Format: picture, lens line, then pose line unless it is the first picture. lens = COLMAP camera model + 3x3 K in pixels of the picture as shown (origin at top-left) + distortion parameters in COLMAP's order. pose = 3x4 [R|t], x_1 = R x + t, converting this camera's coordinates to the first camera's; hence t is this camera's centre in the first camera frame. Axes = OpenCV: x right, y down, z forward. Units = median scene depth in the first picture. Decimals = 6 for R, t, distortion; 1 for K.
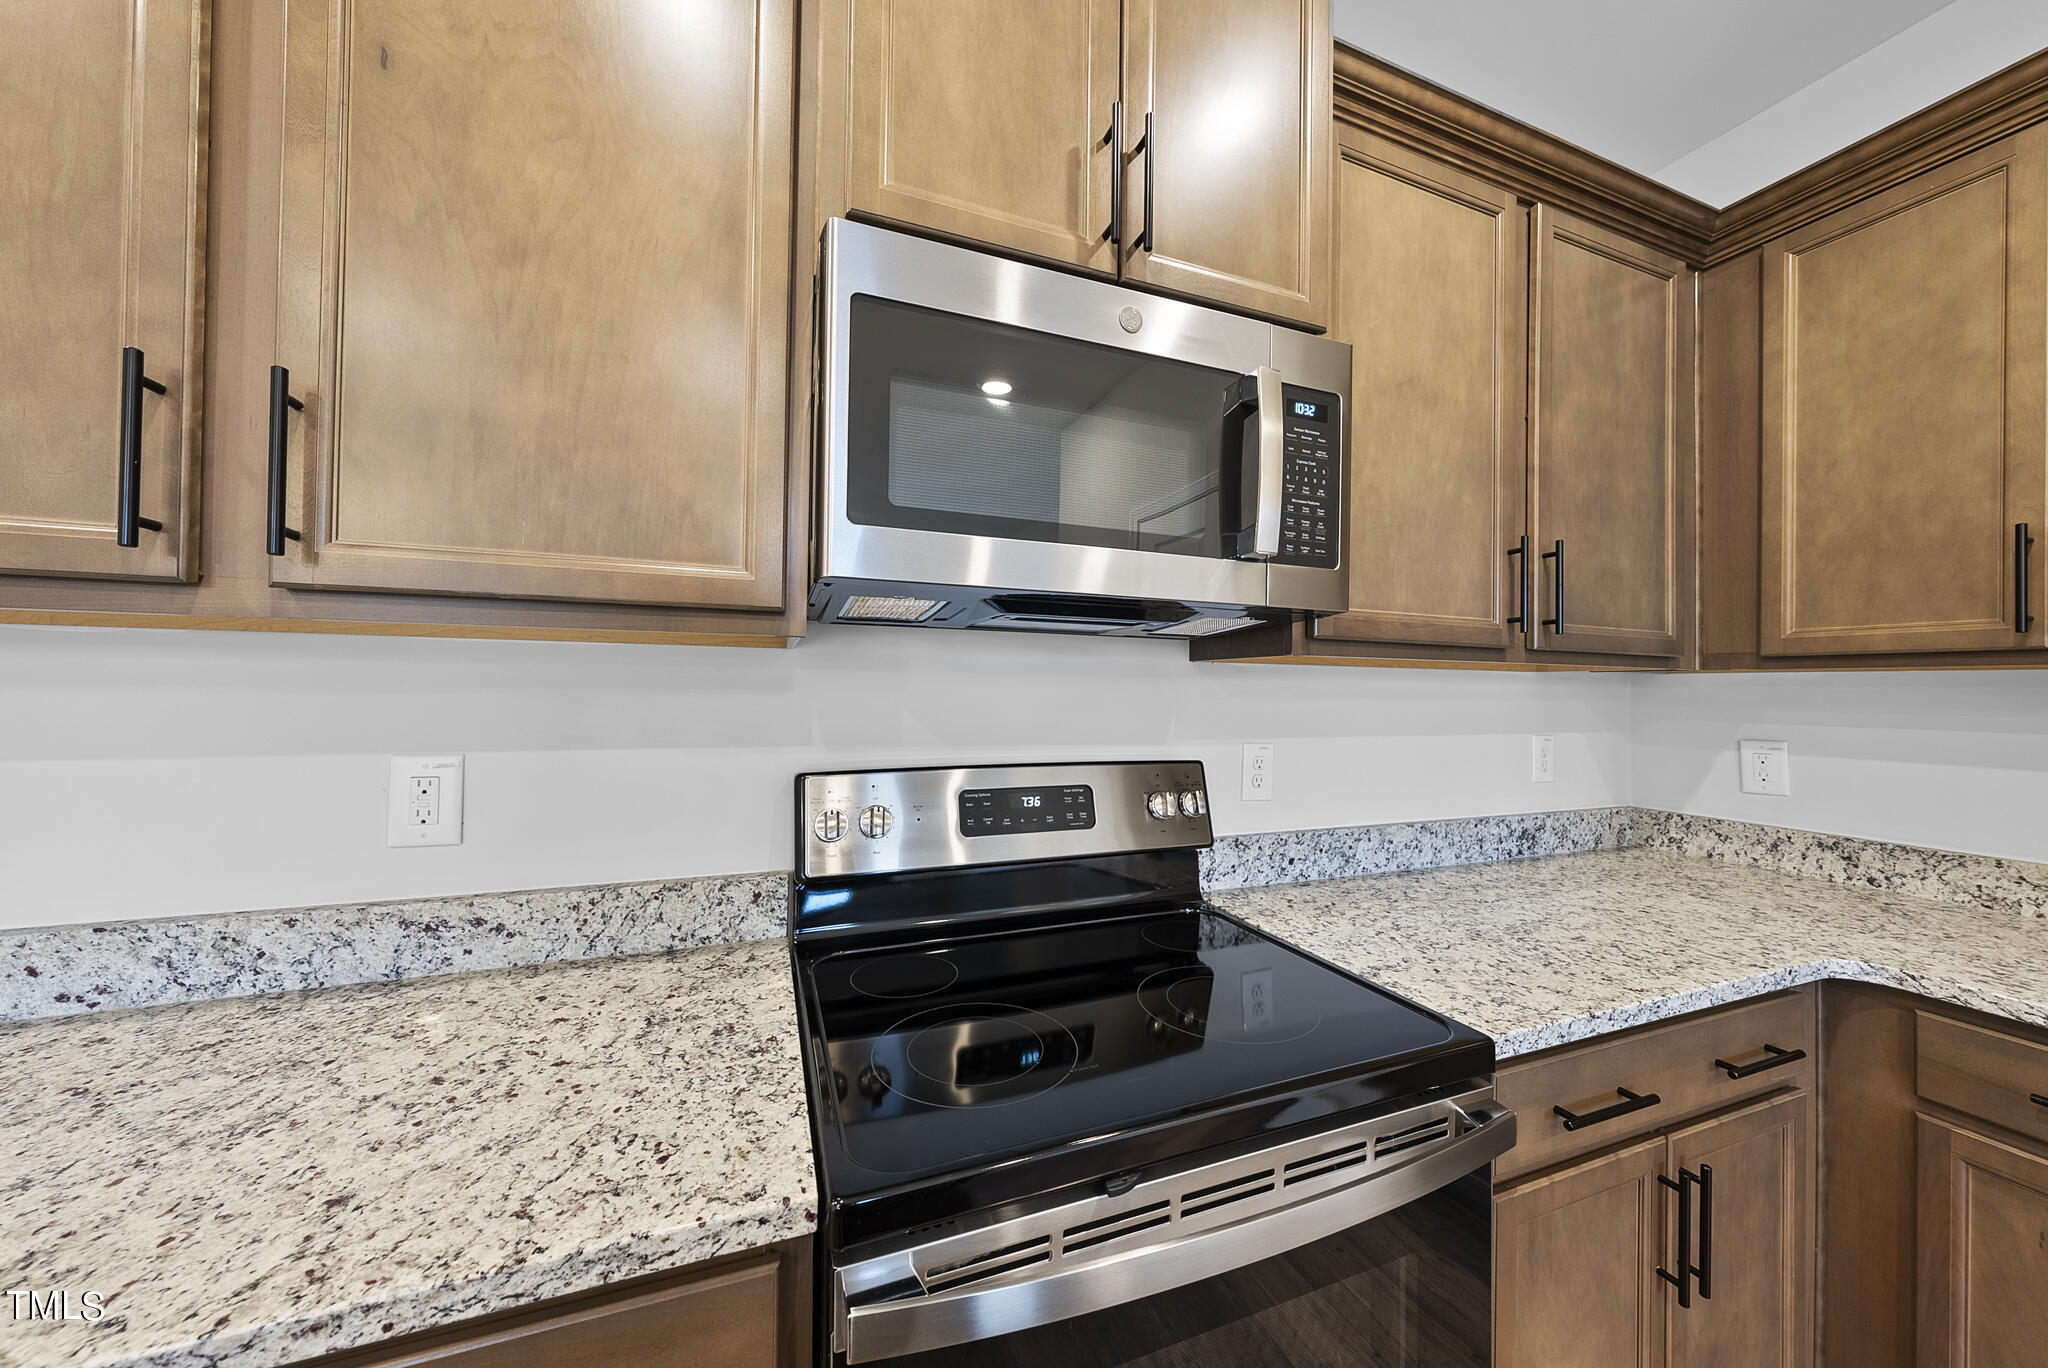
lens RADIAL K [[700.3, 0, 1034.1], [0, 700.3, 678.7], [0, 0, 1]] dist [0.000098, 0.000075]
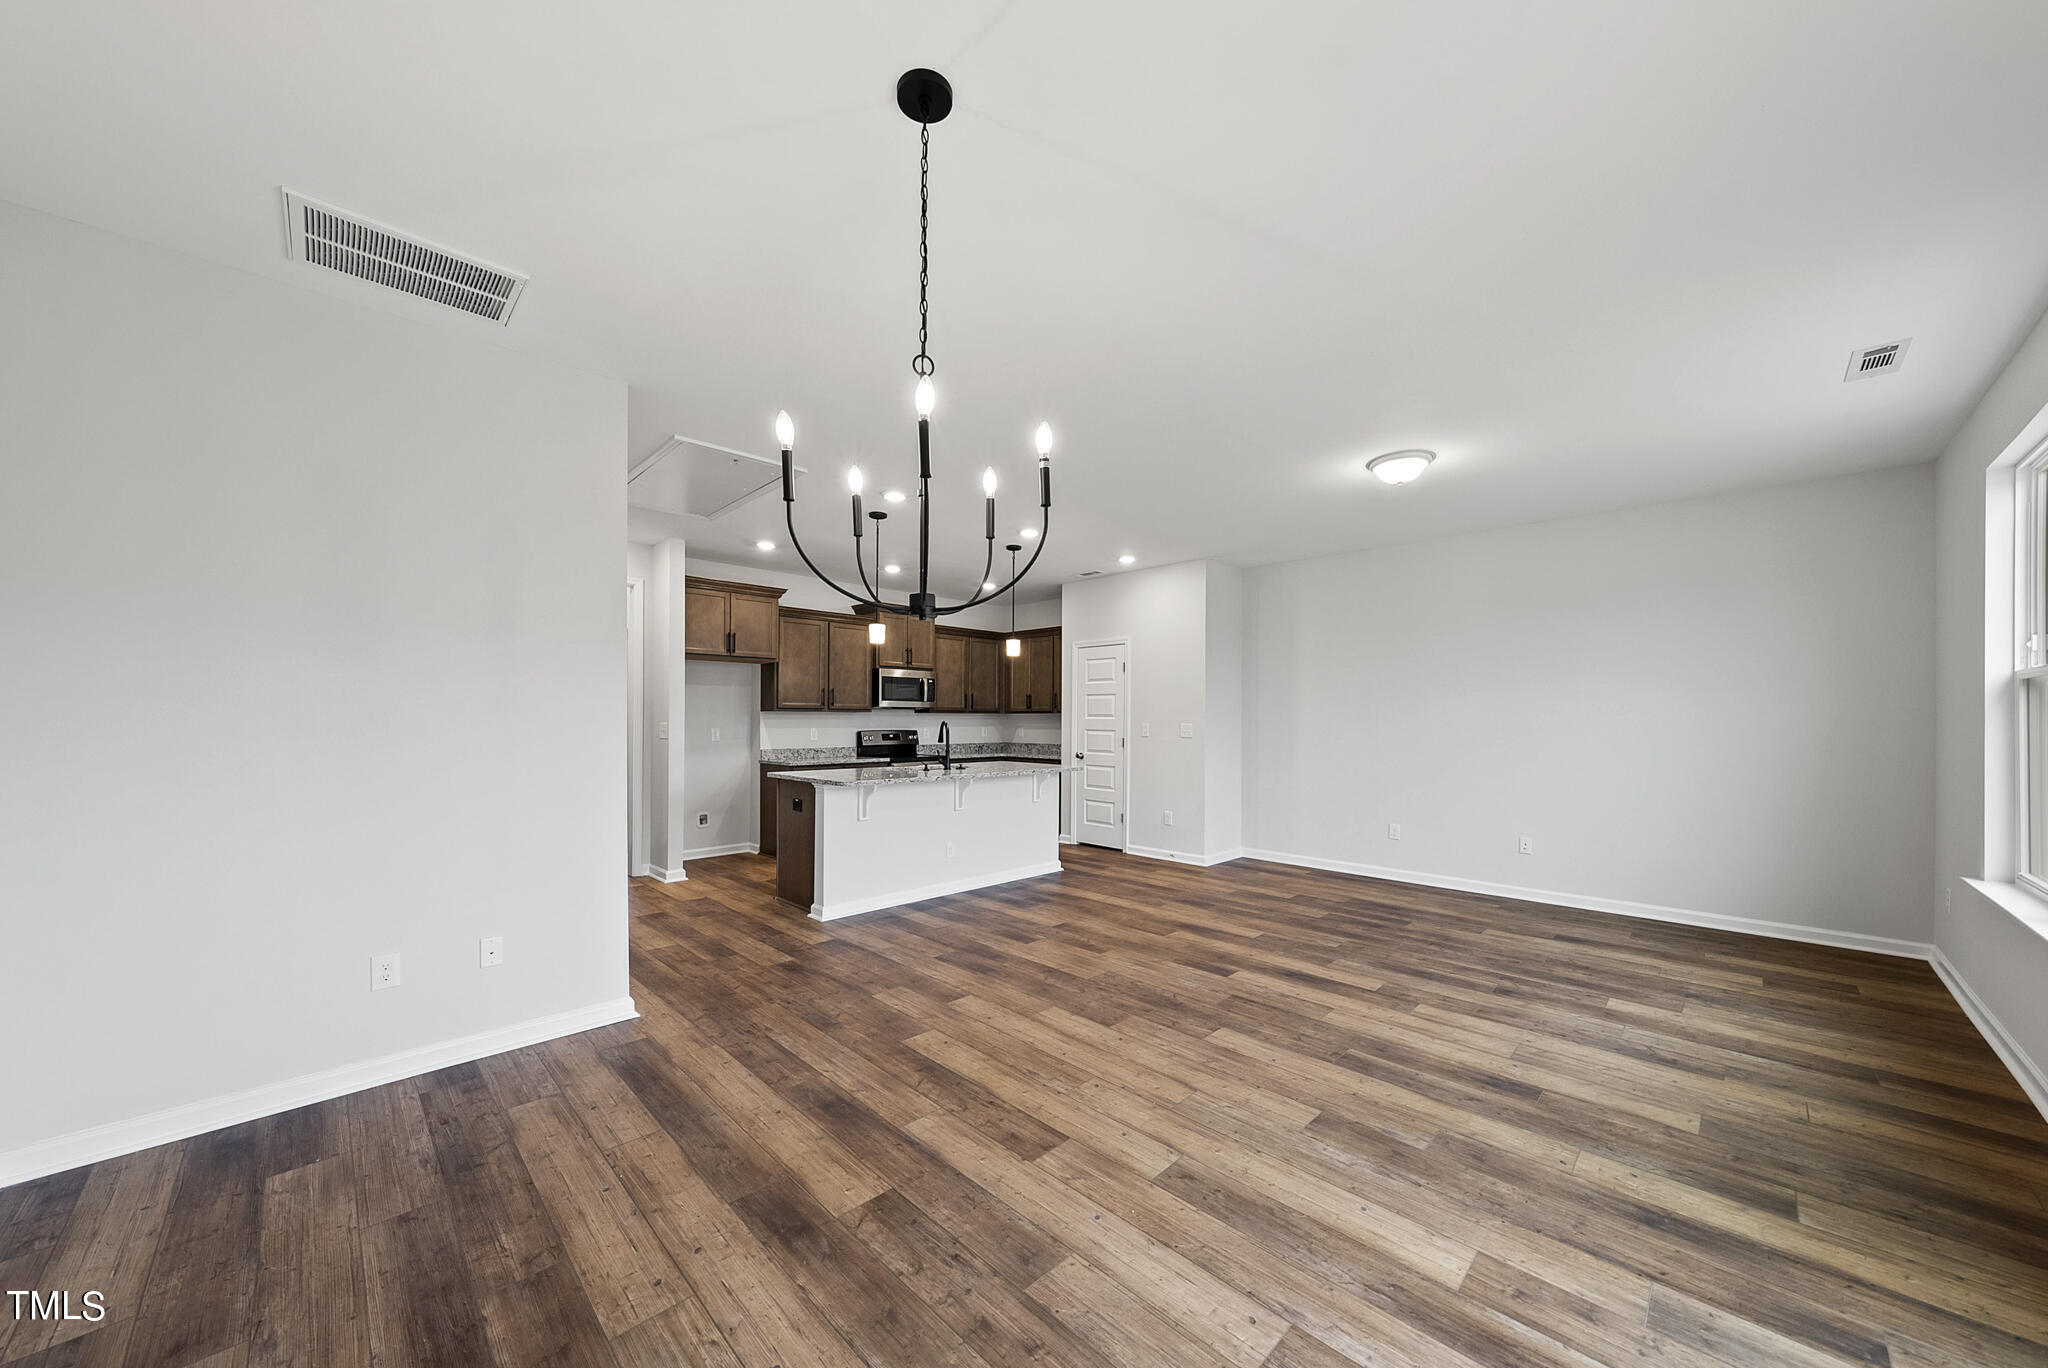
lens RADIAL K [[710.1, 0, 1010.0], [0, 710.1, 718.7], [0, 0, 1]] dist [-0.000232, -0.000013]
pose [[0.923701, -0.008908, 0.383010, -1.330493], [0.004261, 0.999907, 0.012981, -0.055655], [-0.383090, -0.010358, 0.923653, -4.851732]]
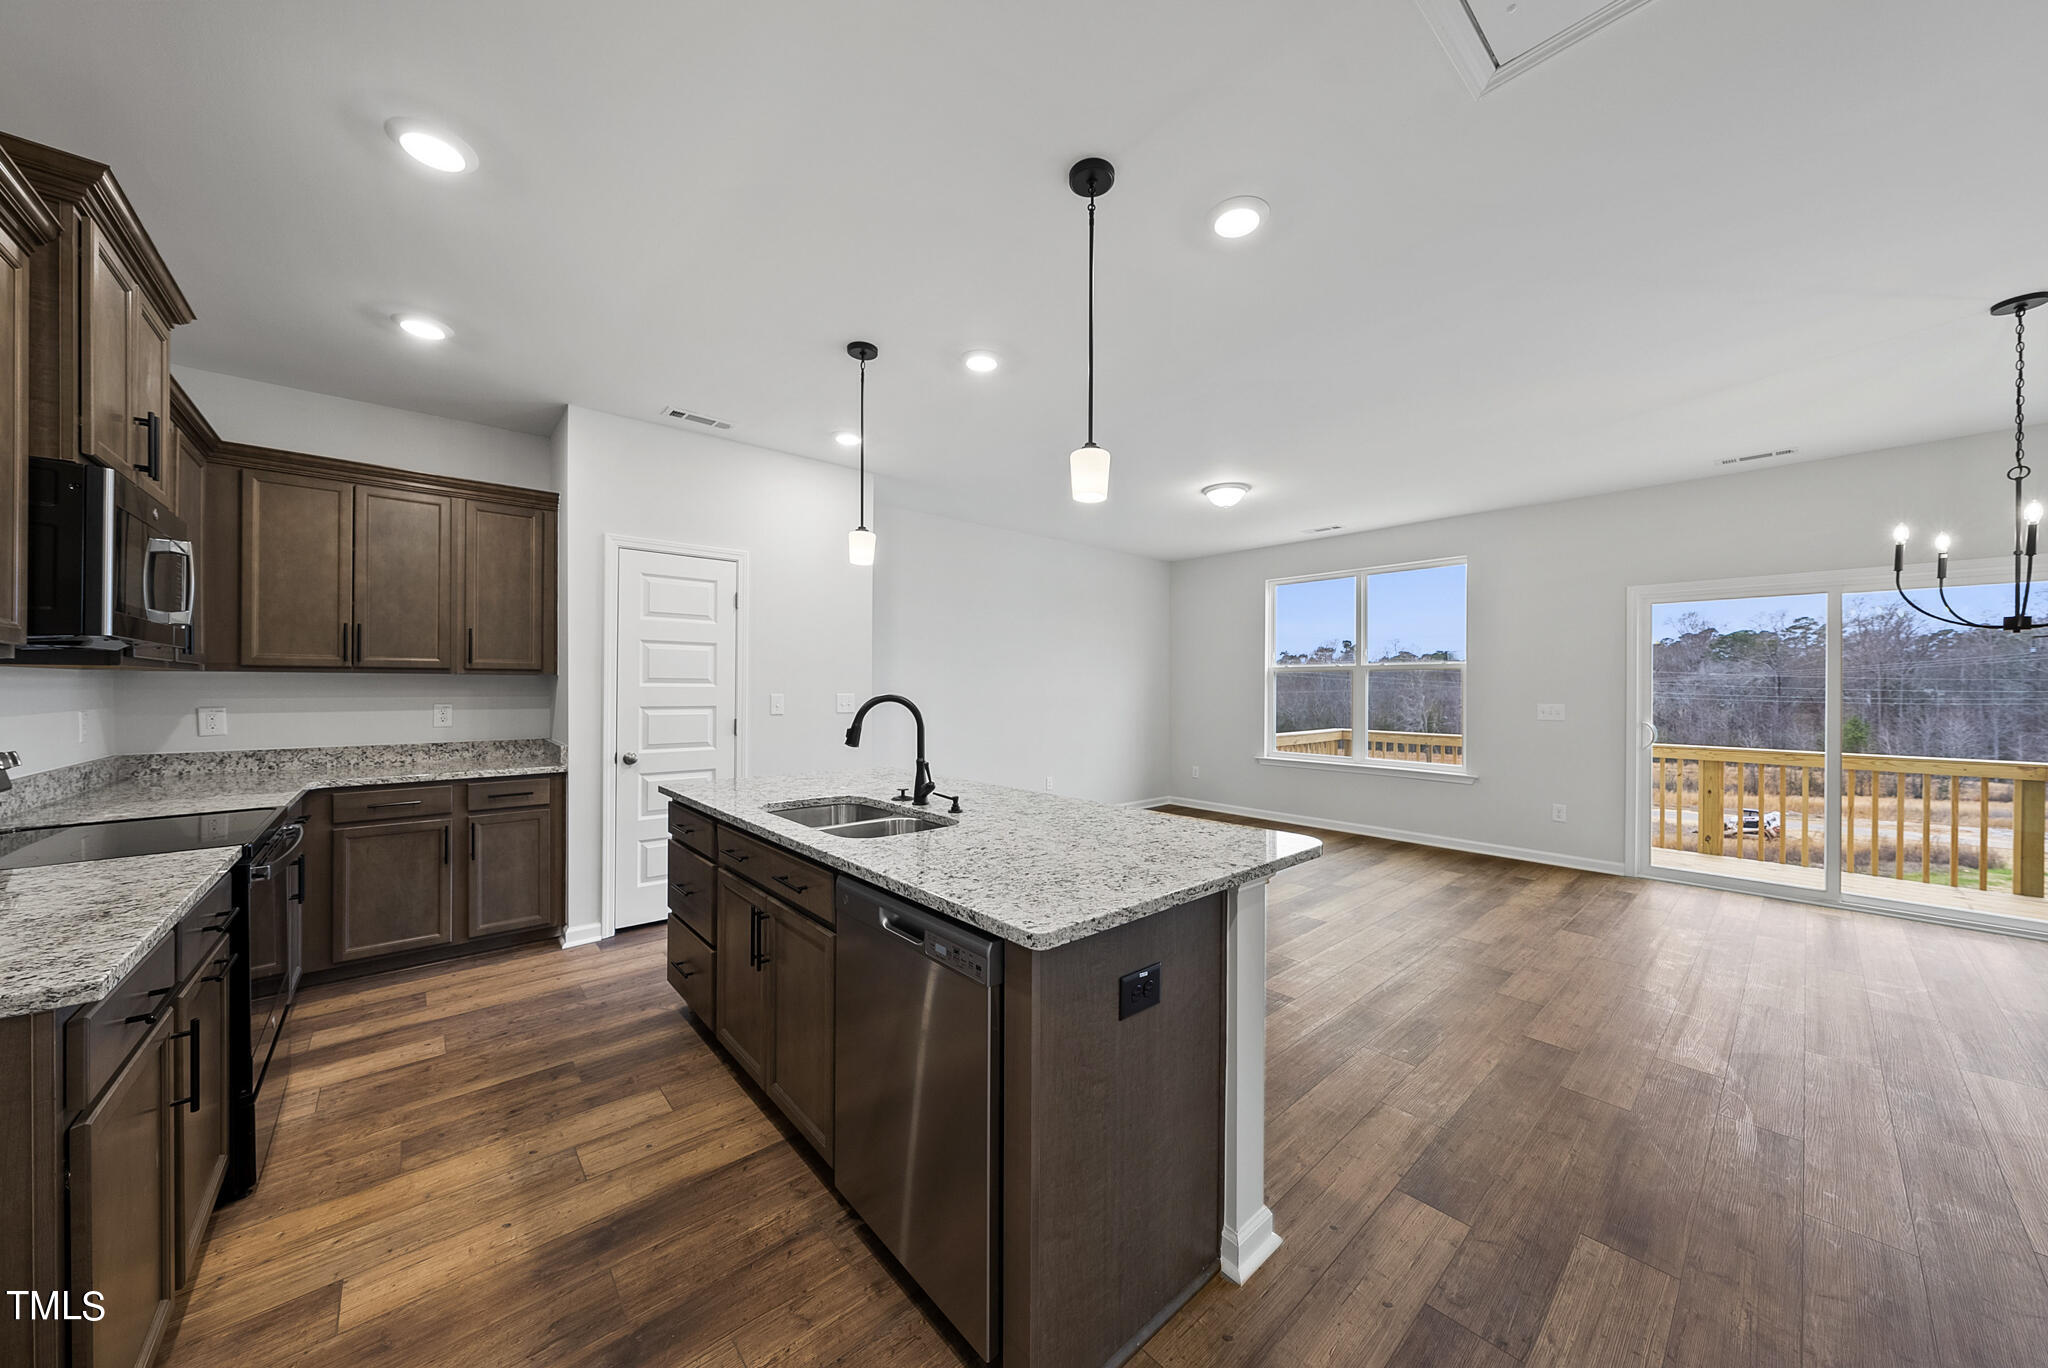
lens RADIAL K [[703.6, 0, 1020.5], [0, 703.6, 689.2], [0, 0, 1]] dist [-0.001373, -0.000074]
pose [[-0.343136, -0.014888, 0.939168, -1.863849], [-0.017895, 0.999797, 0.009310, -0.023828], [-0.939115, -0.013612, -0.343332, -0.504186]]
